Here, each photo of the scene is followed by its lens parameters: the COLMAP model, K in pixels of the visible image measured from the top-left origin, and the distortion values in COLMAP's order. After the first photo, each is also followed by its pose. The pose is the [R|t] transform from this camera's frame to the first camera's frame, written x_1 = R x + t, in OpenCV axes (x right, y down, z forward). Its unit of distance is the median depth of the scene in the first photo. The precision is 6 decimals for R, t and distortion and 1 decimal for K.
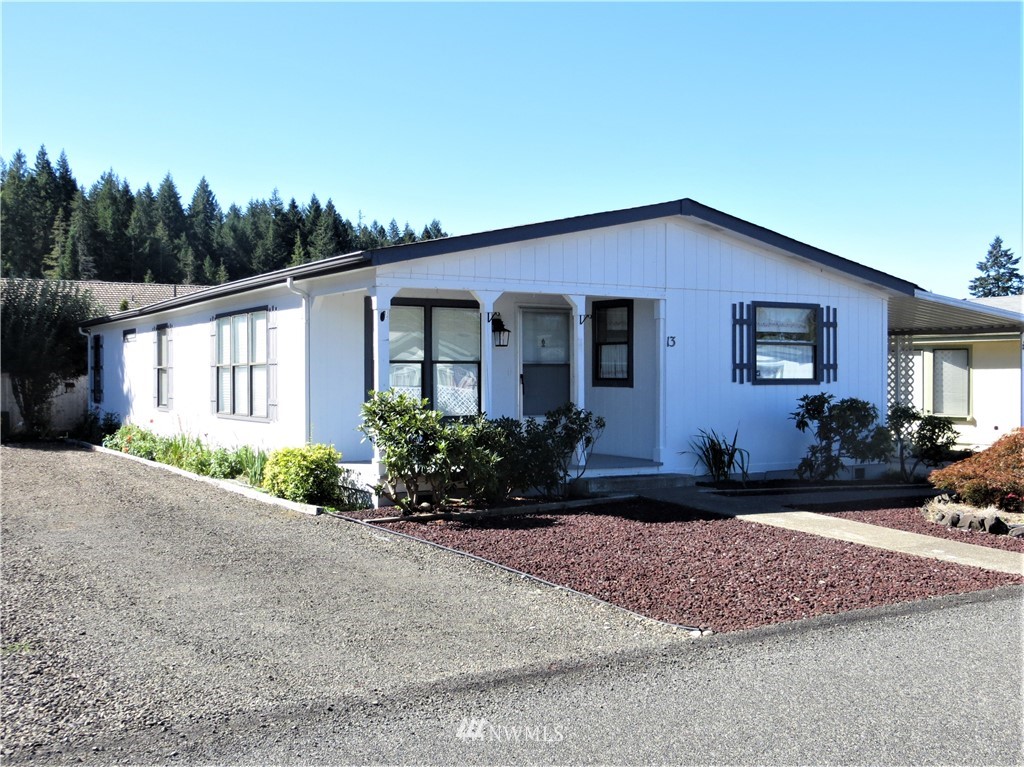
lens RADIAL K [[1105.7, 0, 512.0], [0, 1105.7, 383.5], [0, 0, 1]] dist [-0.060158, 0.013796]
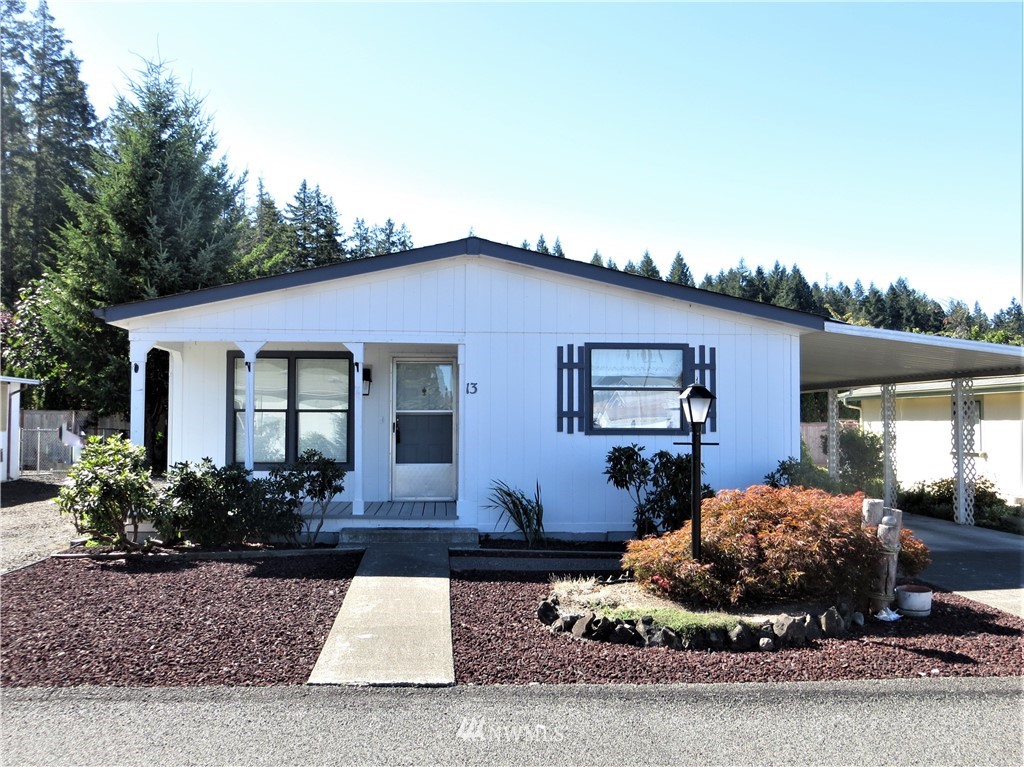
lens RADIAL K [[992.2, 0, 512.0], [0, 992.2, 383.5], [0, 0, 1]] dist [-0.018916, -0.003670]
pose [[0.893103, -0.015133, -0.449597, 0.531701], [-0.007708, 0.998773, -0.048929, -0.000608], [0.449786, 0.047164, 0.891890, 0.243409]]
